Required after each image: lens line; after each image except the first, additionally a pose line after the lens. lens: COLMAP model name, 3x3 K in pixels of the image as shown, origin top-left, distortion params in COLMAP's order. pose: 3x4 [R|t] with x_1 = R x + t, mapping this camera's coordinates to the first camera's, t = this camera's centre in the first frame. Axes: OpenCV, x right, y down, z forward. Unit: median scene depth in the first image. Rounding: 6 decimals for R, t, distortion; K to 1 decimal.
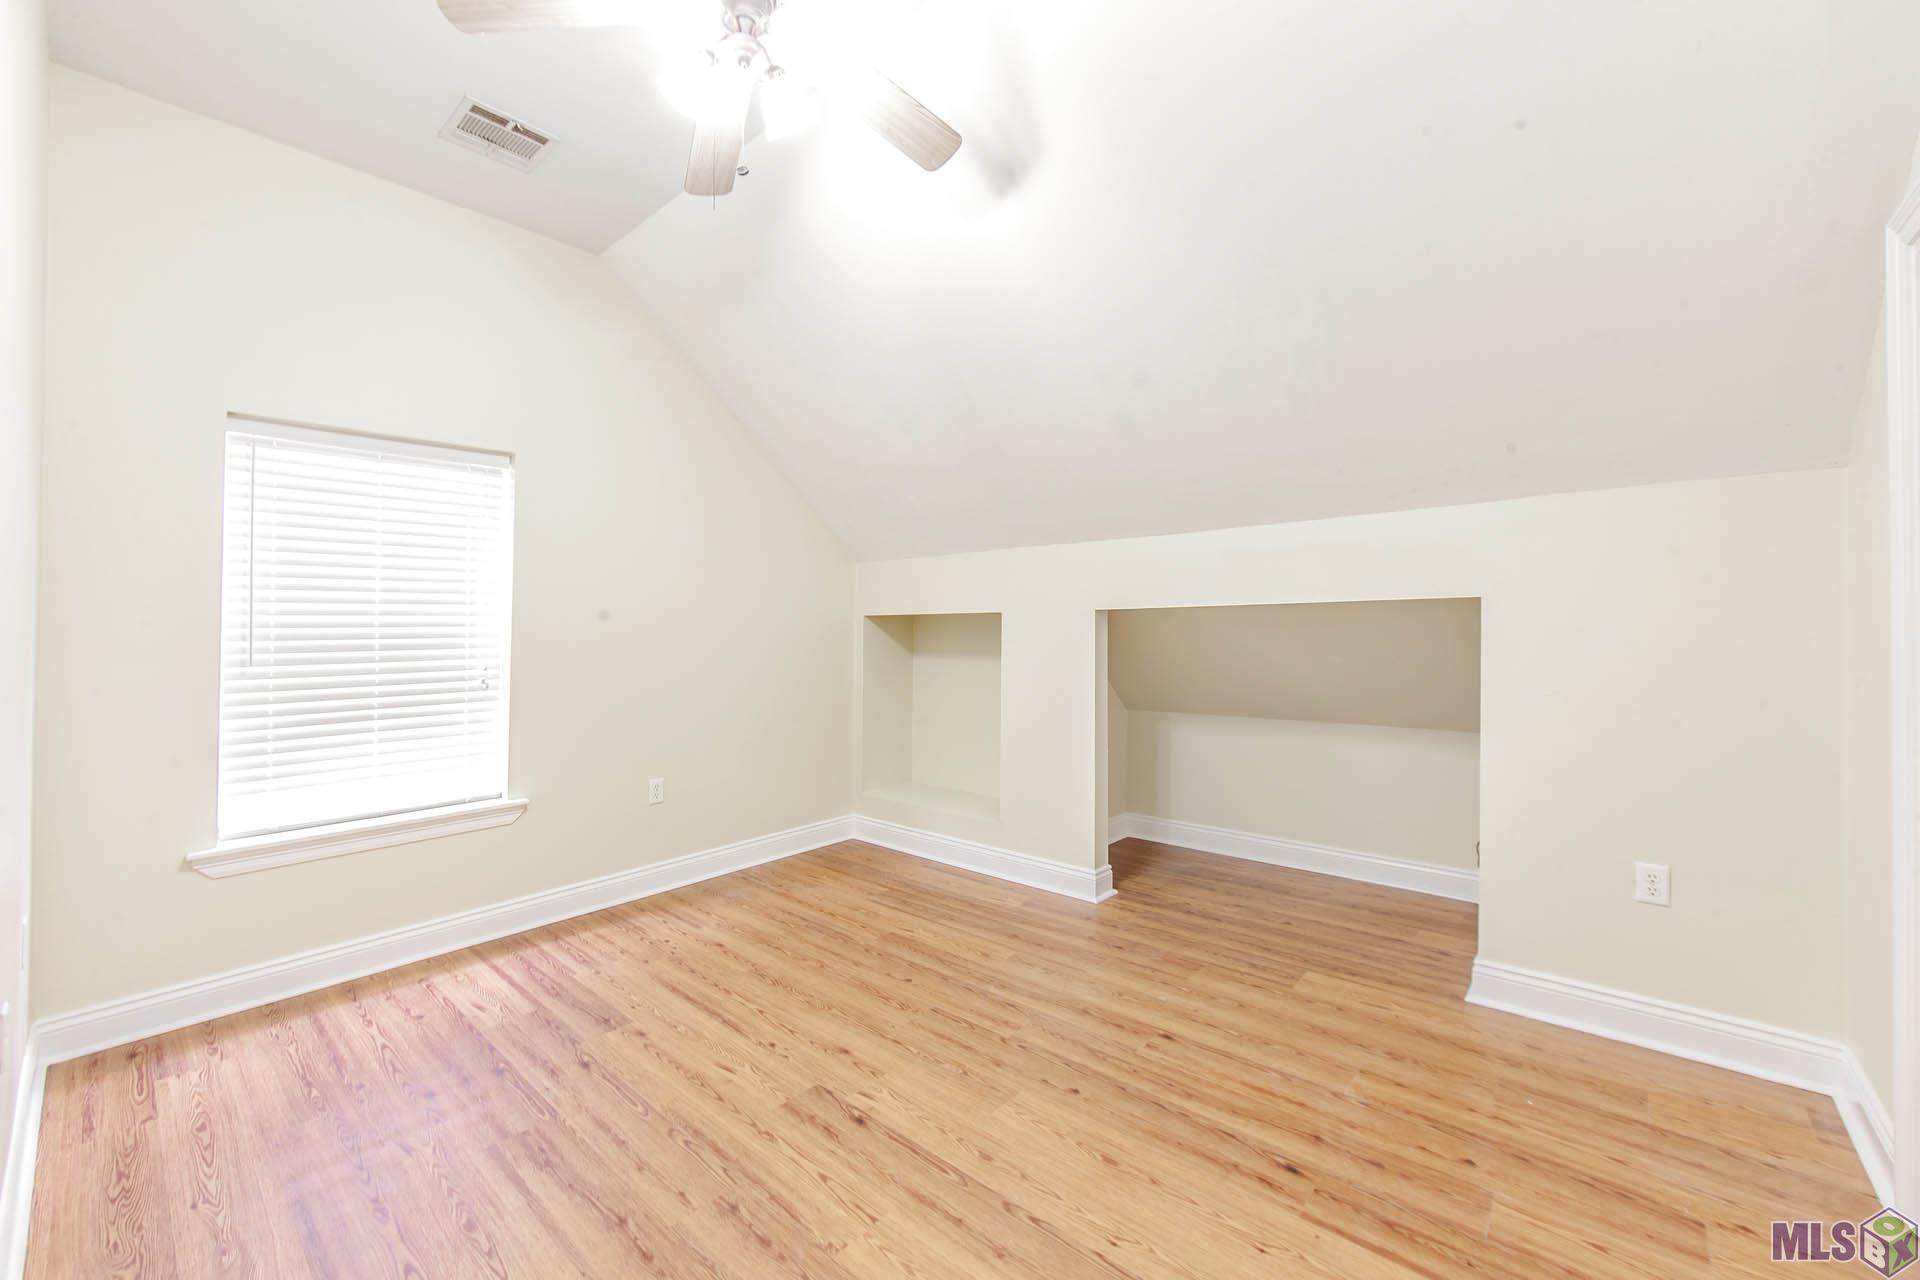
lens RADIAL K [[750.7, 0, 963.3], [0, 750.7, 627.1], [0, 0, 1]] dist [0.000257, 0.000040]
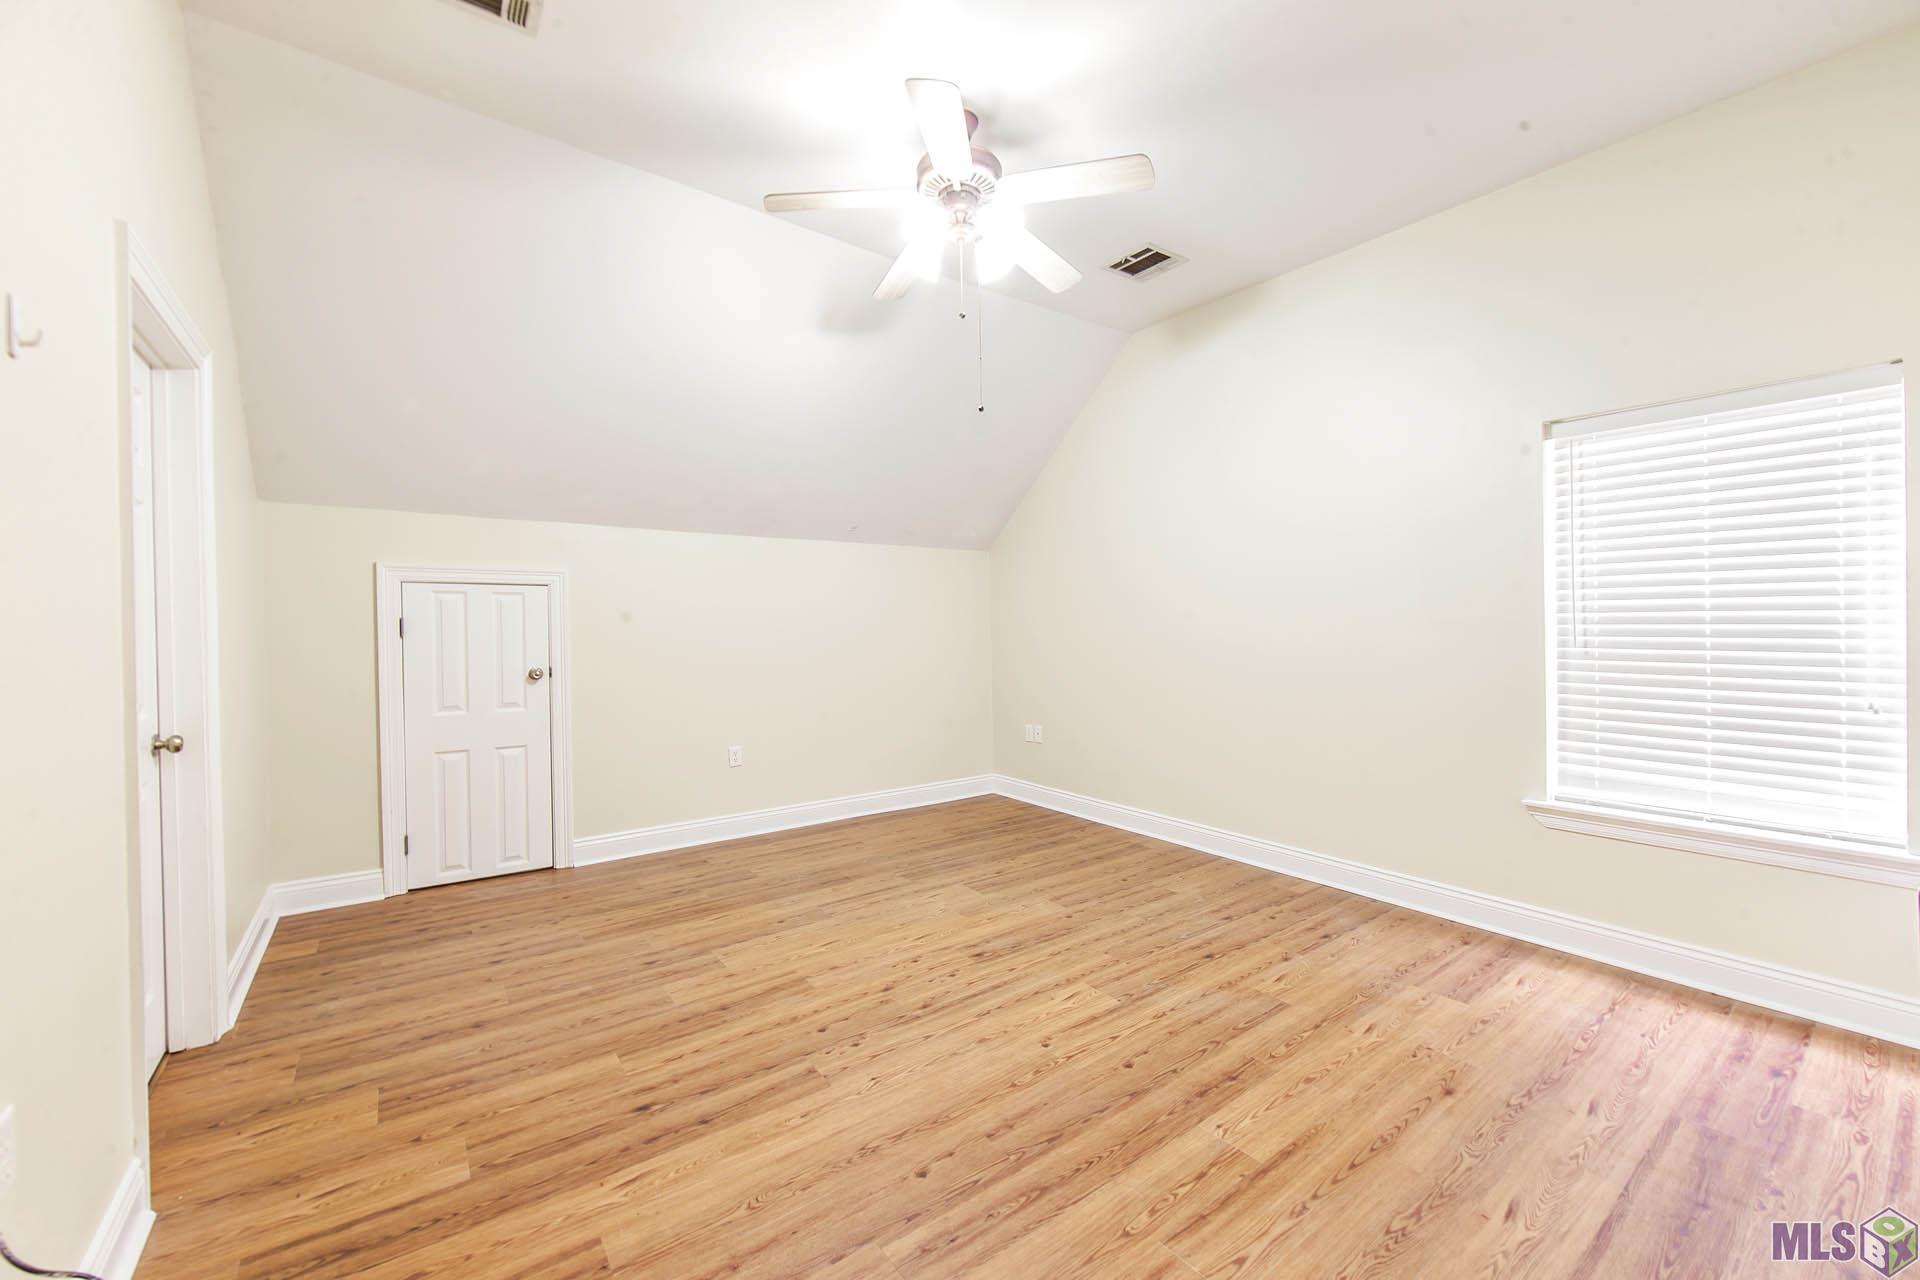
lens RADIAL K [[750.7, 0, 963.3], [0, 750.7, 627.1], [0, 0, 1]] dist [0.000257, 0.000040]
pose [[-0.215225, 0.016243, -0.976429, 0.484420], [0.014568, 0.999804, 0.013420, -0.005945], [0.976456, -0.011336, -0.215420, 0.545440]]
